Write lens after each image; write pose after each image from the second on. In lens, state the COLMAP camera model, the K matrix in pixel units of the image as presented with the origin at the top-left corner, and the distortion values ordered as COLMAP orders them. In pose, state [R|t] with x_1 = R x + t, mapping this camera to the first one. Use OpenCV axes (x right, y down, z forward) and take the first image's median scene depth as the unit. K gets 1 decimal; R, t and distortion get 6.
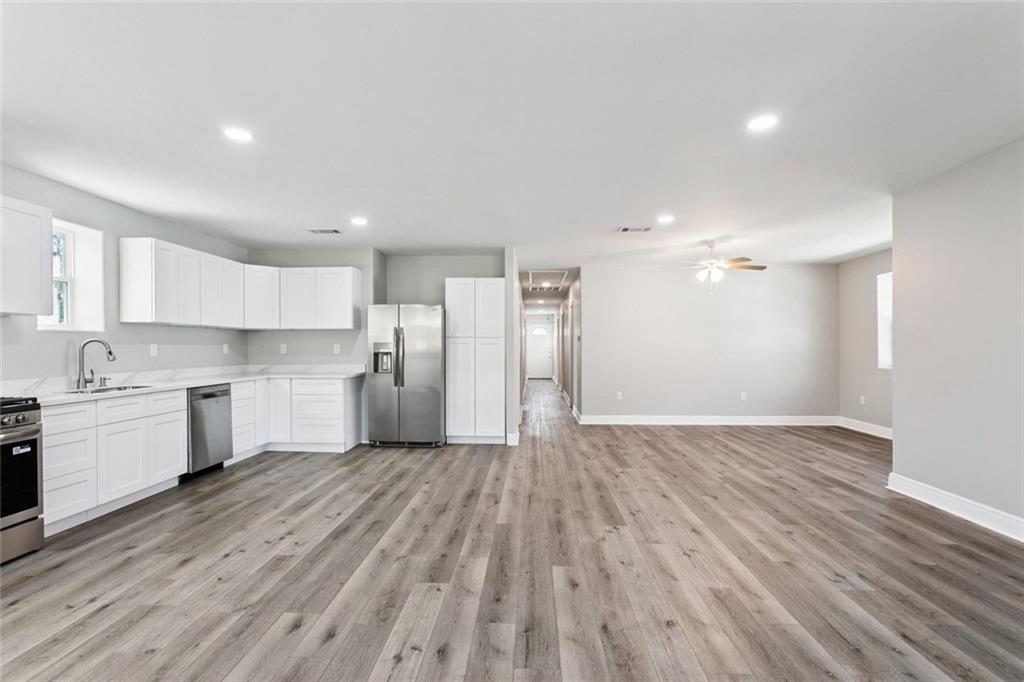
lens RADIAL K [[489.7, 0, 505.0], [0, 489.7, 346.2], [0, 0, 1]] dist [-0.000631, 0.000866]
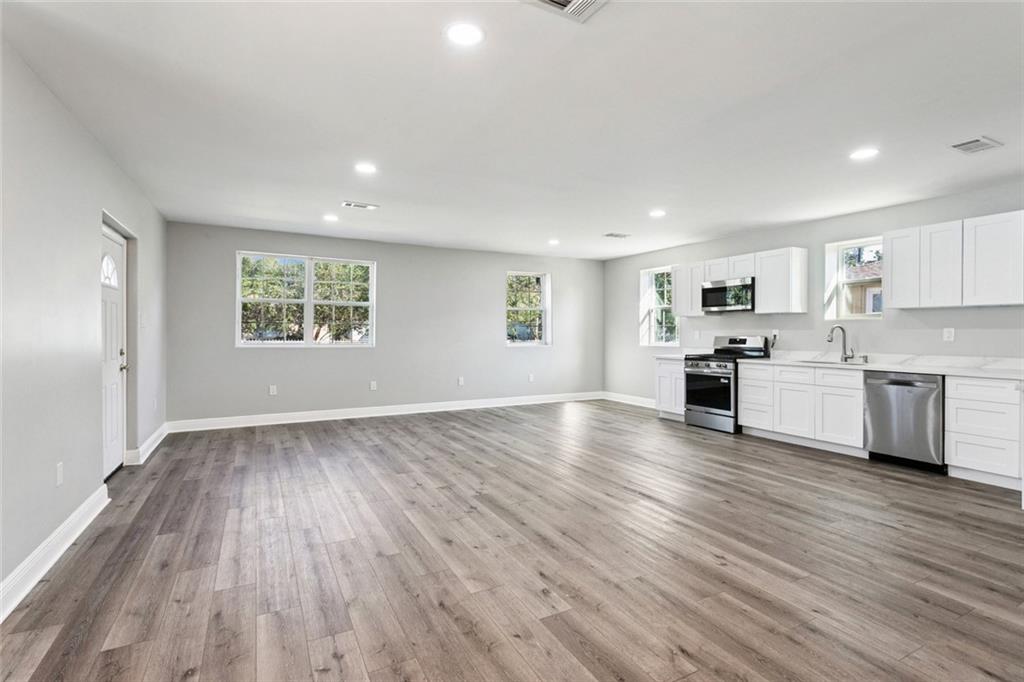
lens RADIAL K [[489.7, 0, 513.3], [0, 489.7, 336.3], [0, 0, 1]] dist [-0.000631, 0.000866]
pose [[-0.855910, 0.007805, -0.517065, 0.622274], [0.002805, 0.999941, 0.010450, -0.001145], [0.517117, 0.007494, -0.855882, 1.686604]]
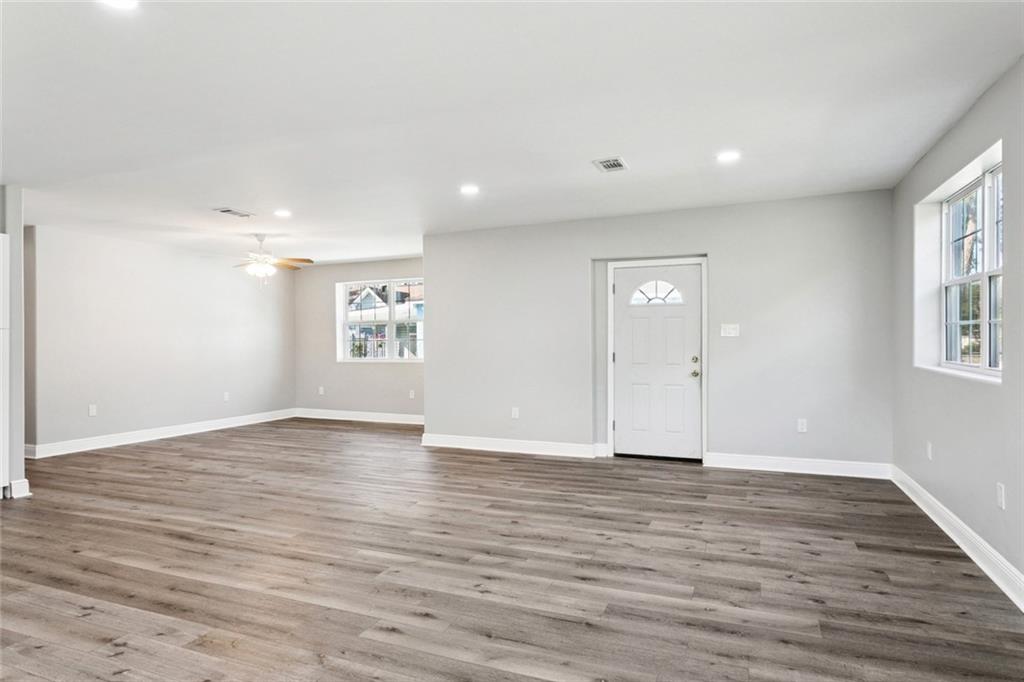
lens RADIAL K [[613.3, 0, 507.6], [0, 613.3, 338.1], [0, 0, 1]] dist [-0.019333, 0.010400]
pose [[0.328842, 0.008771, 0.944344, -0.828087], [0.000275, 0.999956, -0.009383, 0.002423], [-0.944385, 0.003345, 0.328825, 0.211810]]
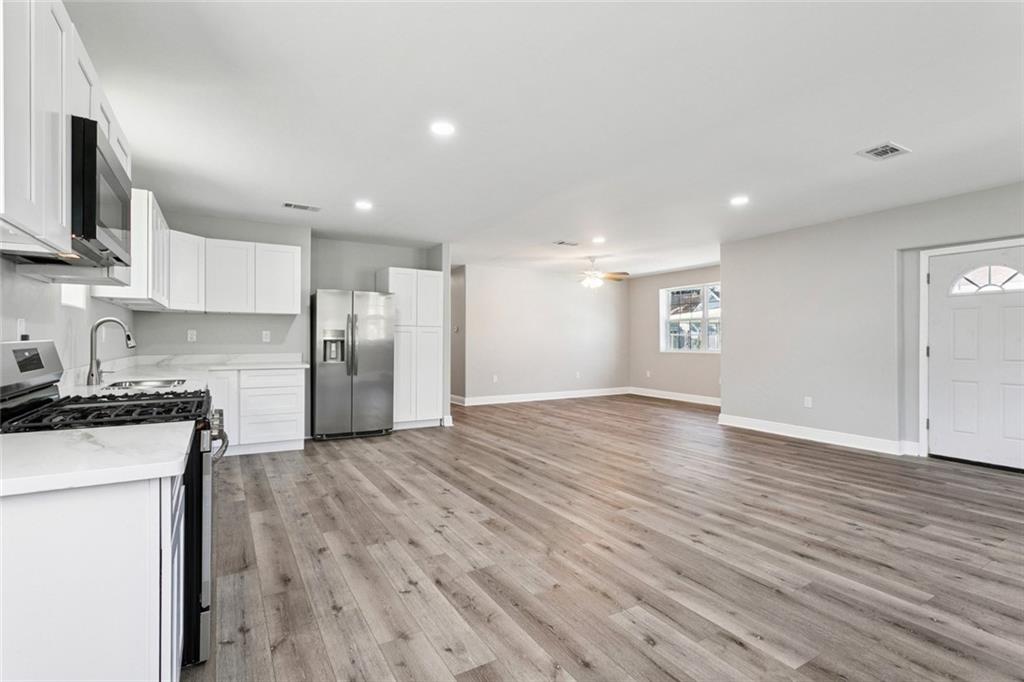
lens RADIAL K [[489.7, 0, 503.2], [0, 489.7, 335.9], [0, 0, 1]] dist [-0.000631, 0.000866]
pose [[0.834961, 0.008183, 0.550249, -0.754826], [-0.005478, 0.999963, -0.006558, 0.013581], [-0.550282, 0.002461, 0.834975, 0.040693]]
